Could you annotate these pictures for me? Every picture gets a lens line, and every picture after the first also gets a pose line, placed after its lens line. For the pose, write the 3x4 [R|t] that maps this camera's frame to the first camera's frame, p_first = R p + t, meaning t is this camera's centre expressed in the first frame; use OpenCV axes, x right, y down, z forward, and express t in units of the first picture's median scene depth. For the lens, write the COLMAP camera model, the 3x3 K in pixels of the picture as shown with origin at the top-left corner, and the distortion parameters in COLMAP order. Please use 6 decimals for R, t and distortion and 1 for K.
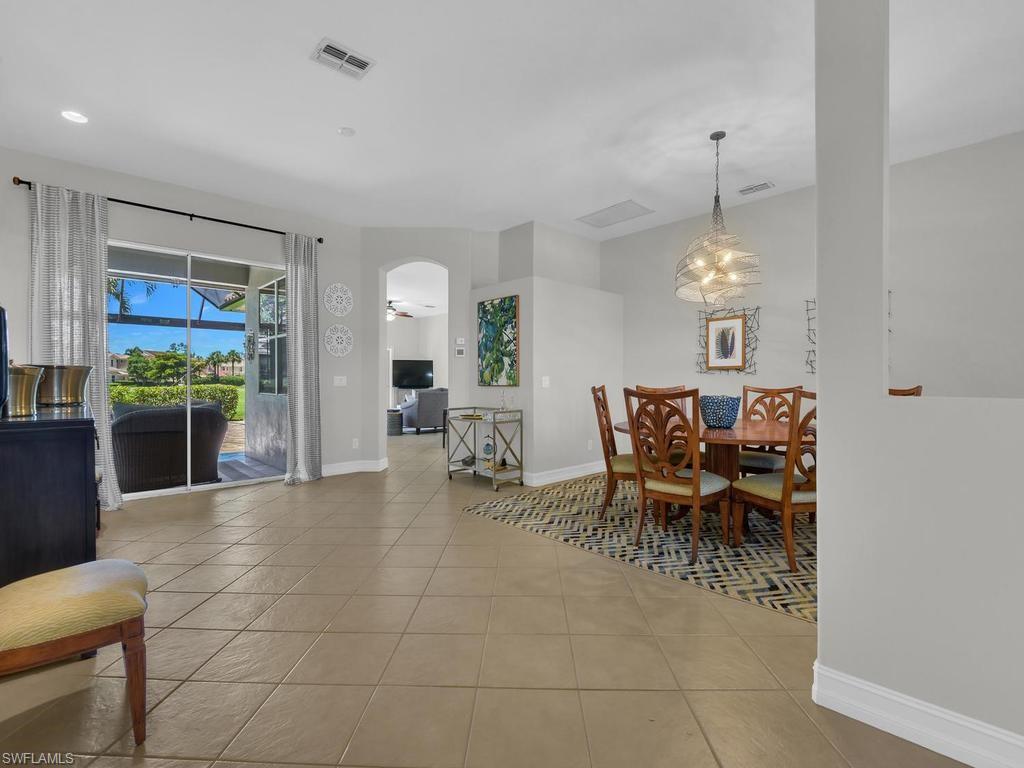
lens RADIAL K [[471.5, 0, 502.1], [0, 471.5, 379.8], [0, 0, 1]] dist [-0.012741, -0.005480]
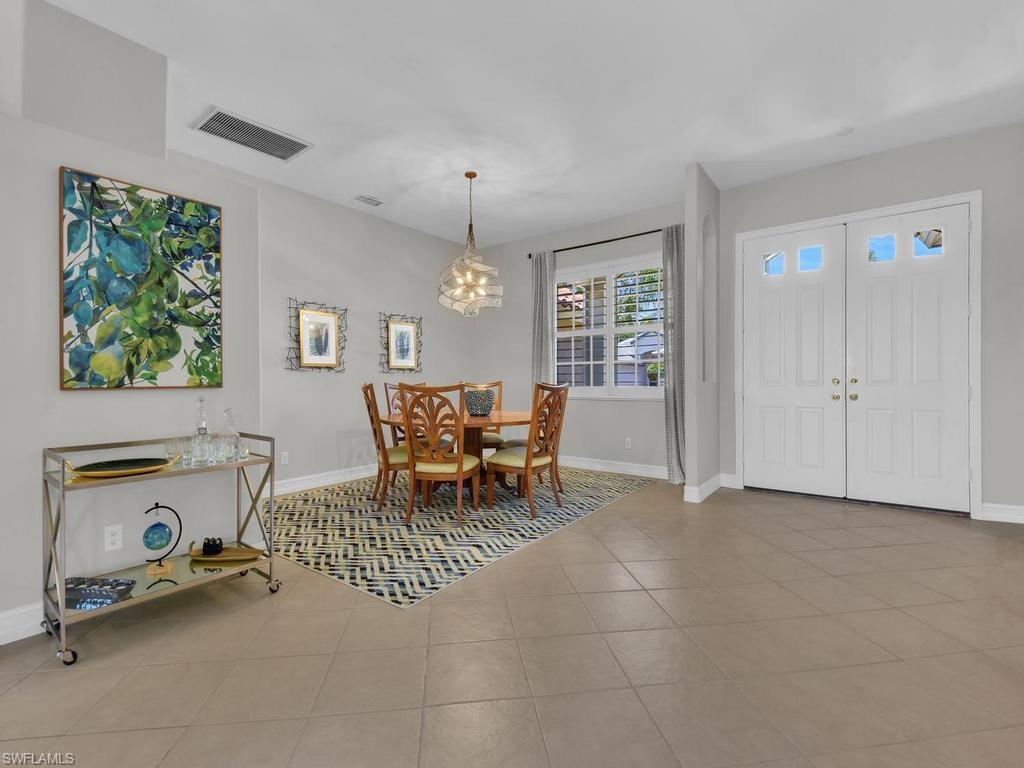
lens RADIAL K [[471.5, 0, 511.0], [0, 471.5, 385.7], [0, 0, 1]] dist [-0.012741, -0.005480]
pose [[-0.197192, -0.006156, 0.980346, -0.514982], [0.006603, 0.999949, 0.007608, 0.009693], [-0.980343, 0.007974, -0.197141, 0.780135]]
